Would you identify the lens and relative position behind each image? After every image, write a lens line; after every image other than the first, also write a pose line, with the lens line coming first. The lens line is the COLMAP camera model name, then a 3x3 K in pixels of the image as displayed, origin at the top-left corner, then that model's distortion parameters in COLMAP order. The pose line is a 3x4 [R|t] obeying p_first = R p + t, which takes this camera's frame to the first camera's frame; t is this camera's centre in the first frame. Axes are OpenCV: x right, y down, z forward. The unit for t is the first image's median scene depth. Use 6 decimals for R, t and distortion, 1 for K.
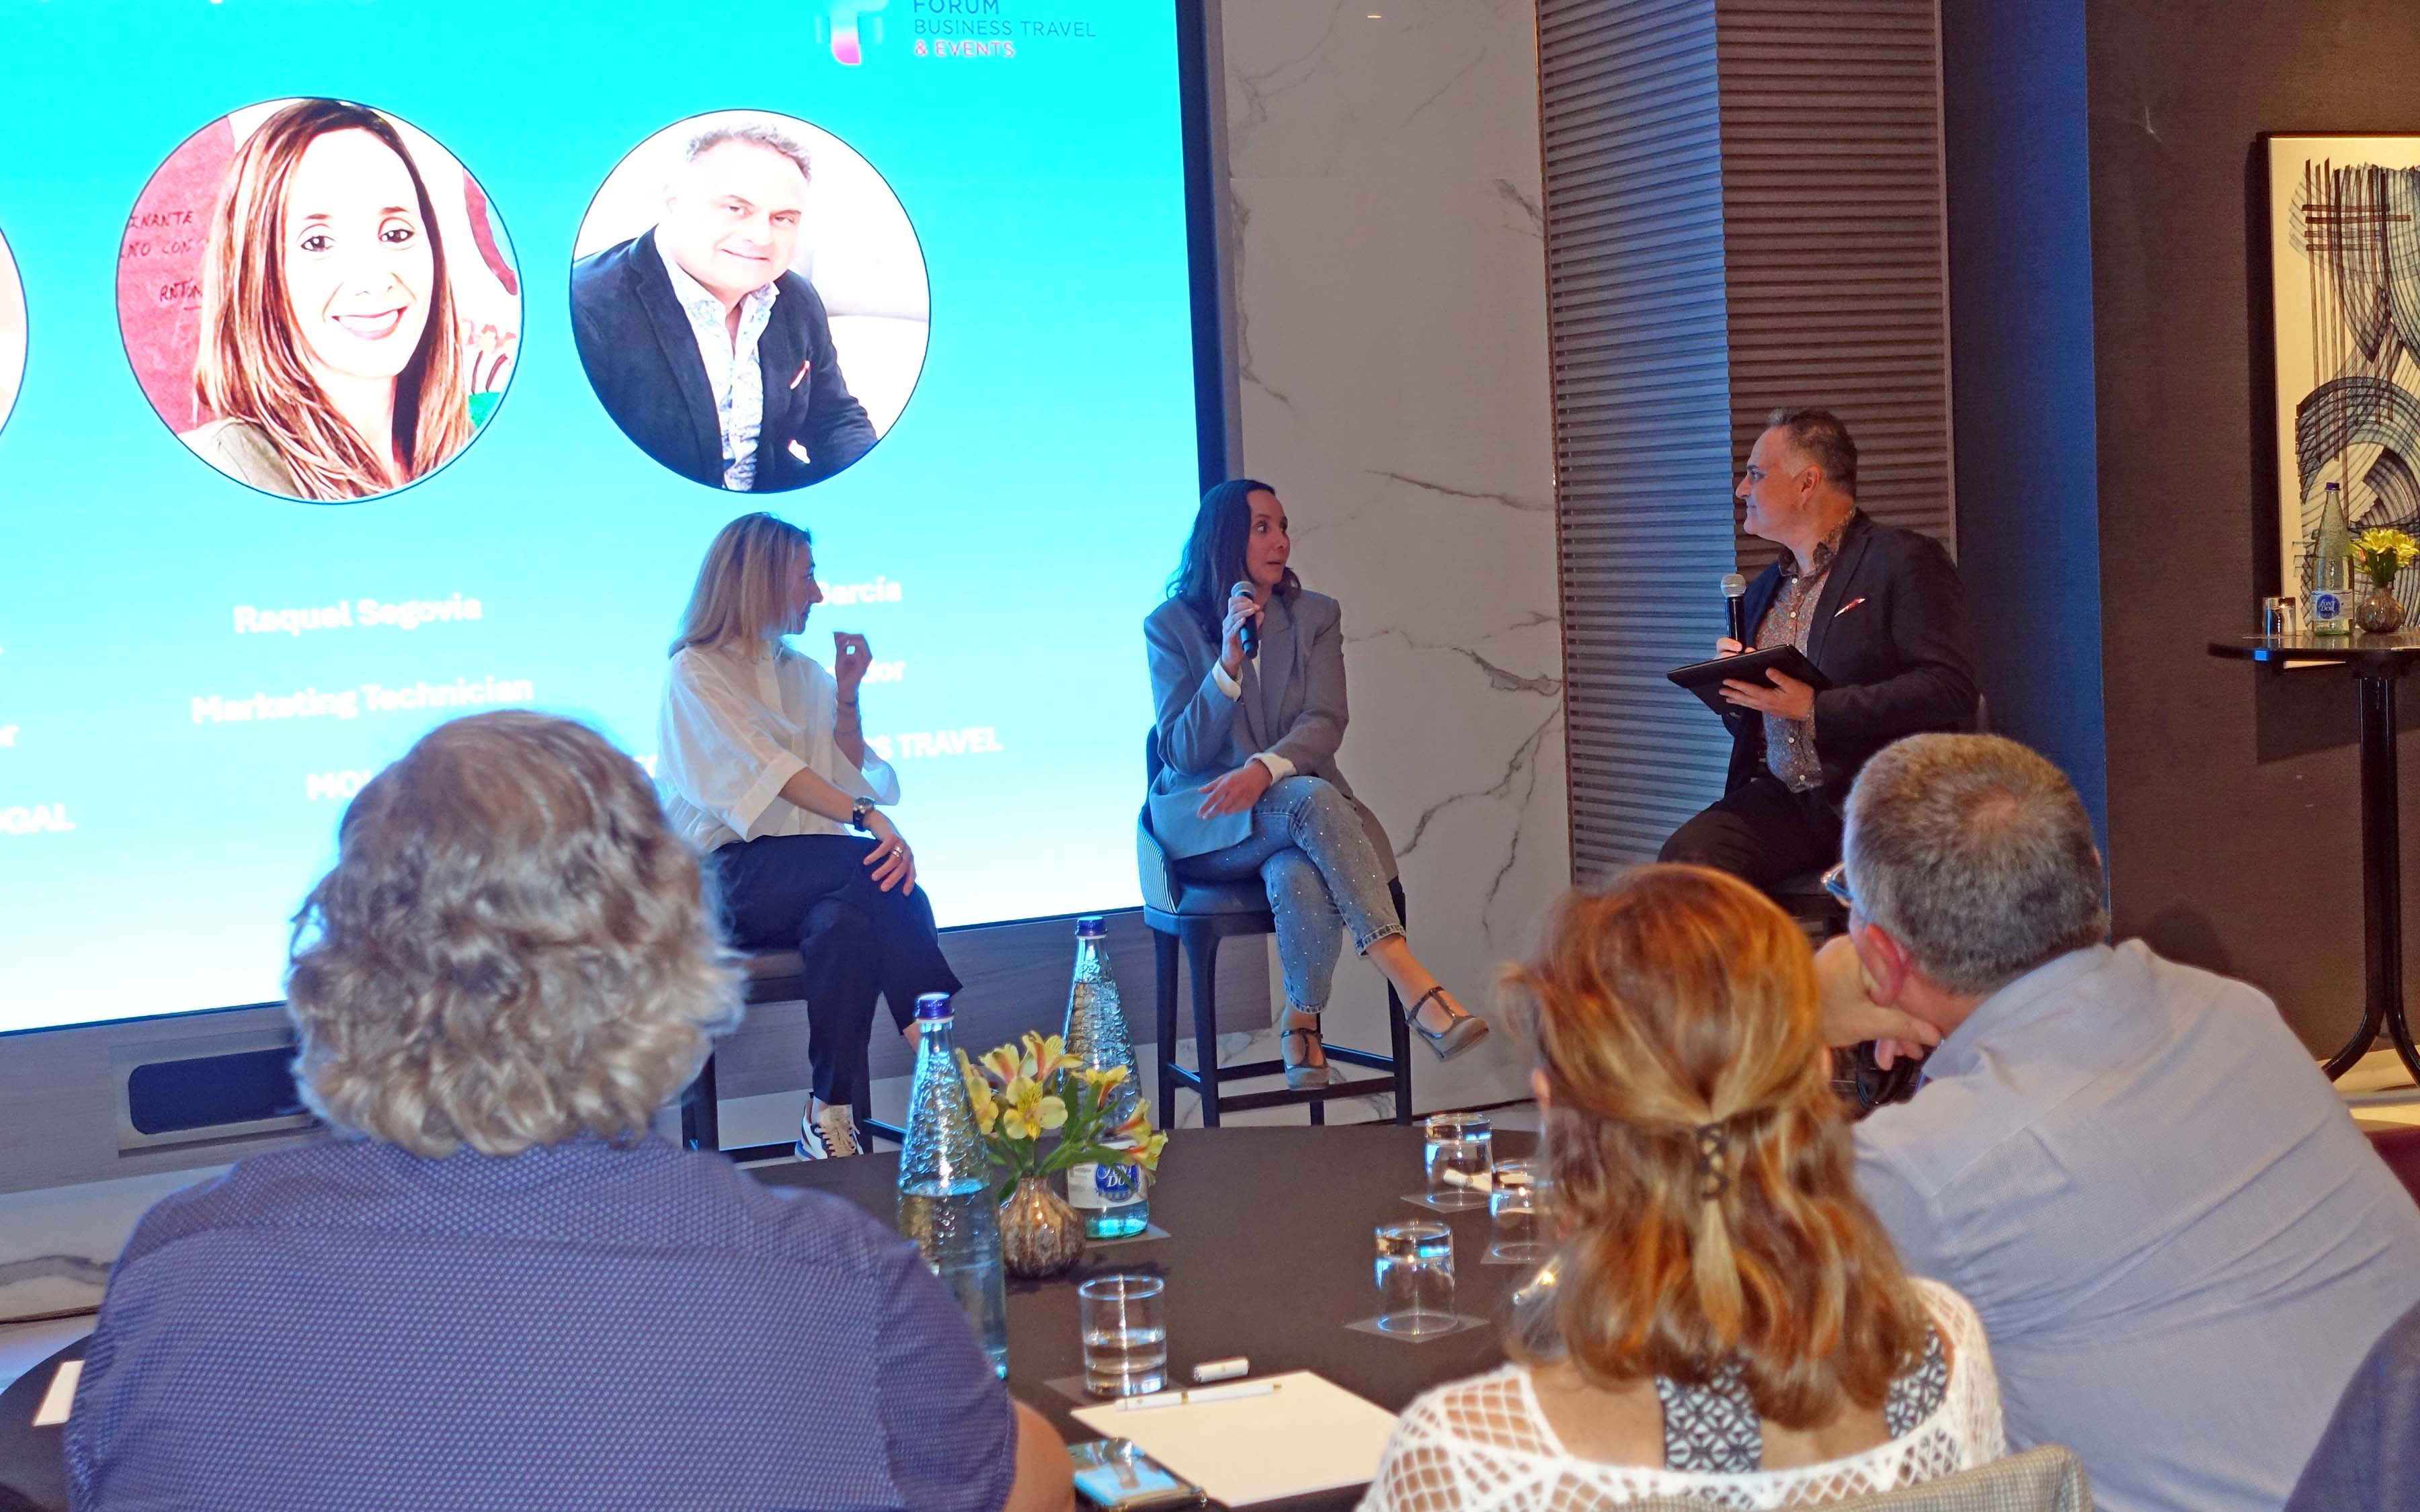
lens RADIAL K [[3109.5, 0, 1208.8], [0, 3109.5, 718.6], [0, 0, 1]] dist [0.026406, 0.011507]
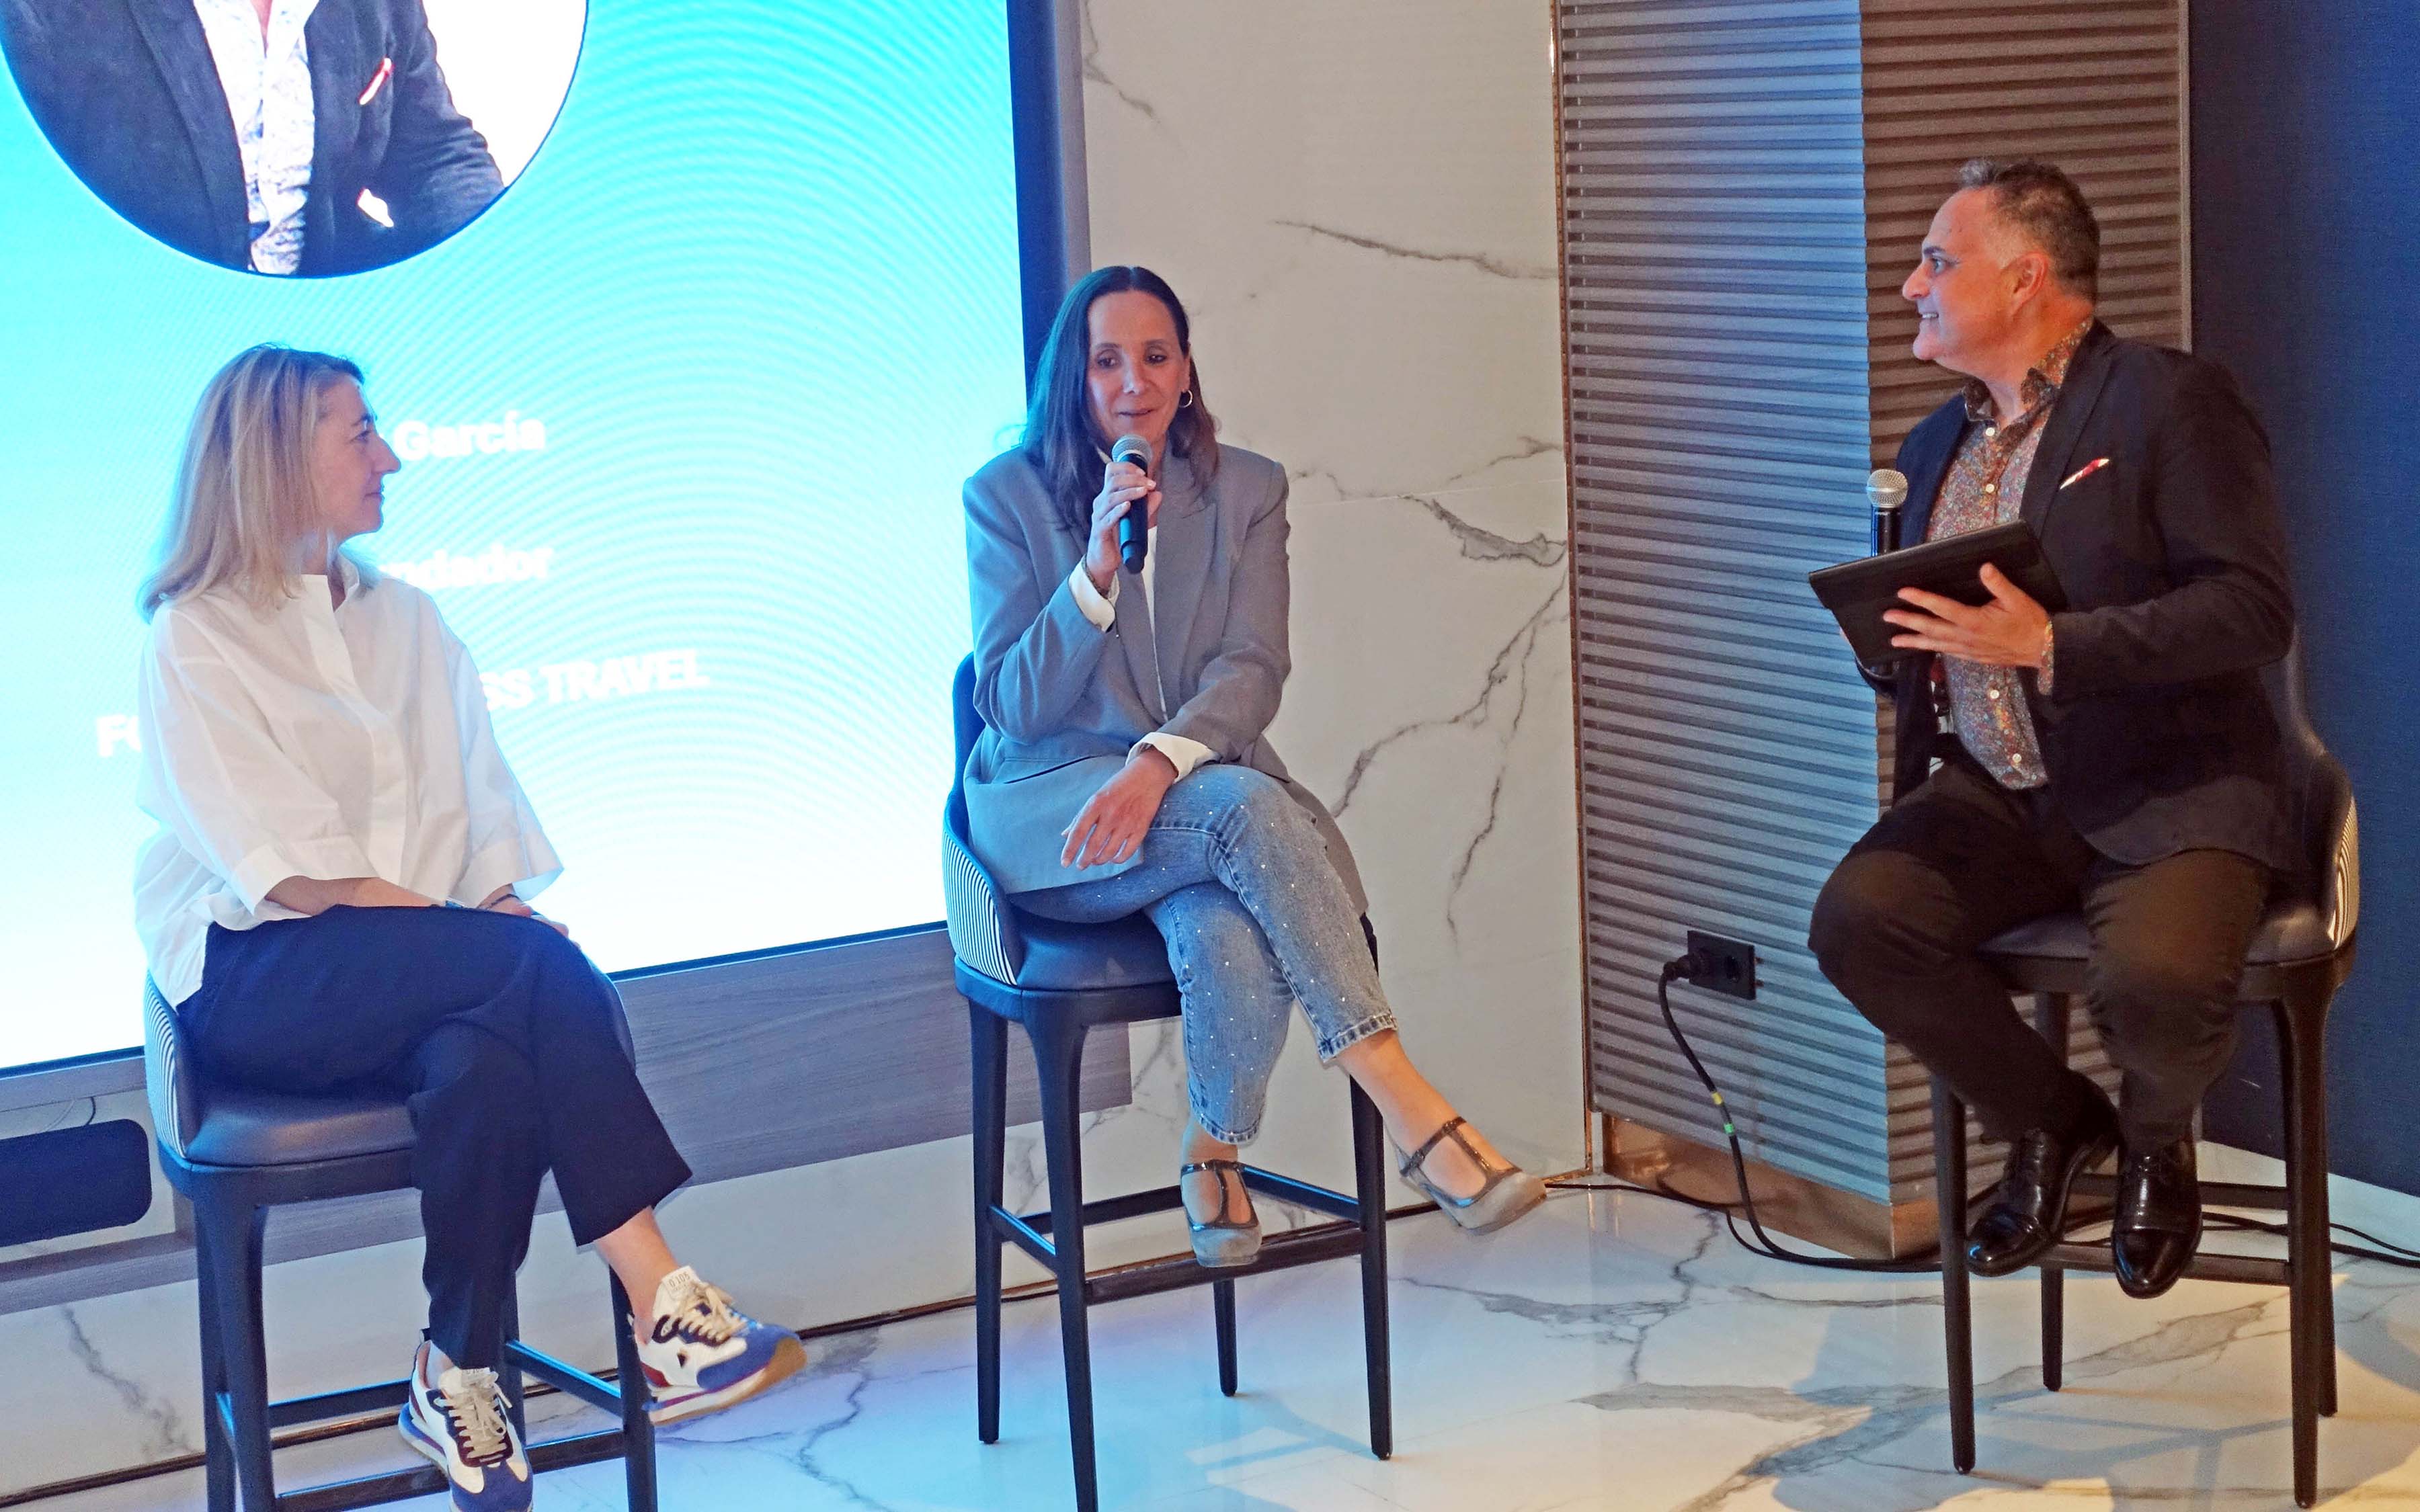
lens RADIAL K [[4139.7, 0, 1215.3], [0, 4139.7, 588.8], [0, 0, 1]] dist [0.012412, 0.127469]
pose [[0.996104, -0.004349, 0.088074, -0.040078], [0.000062, 0.998817, 0.048620, -0.051303], [-0.088181, -0.048425, 0.994927, 0.176781]]
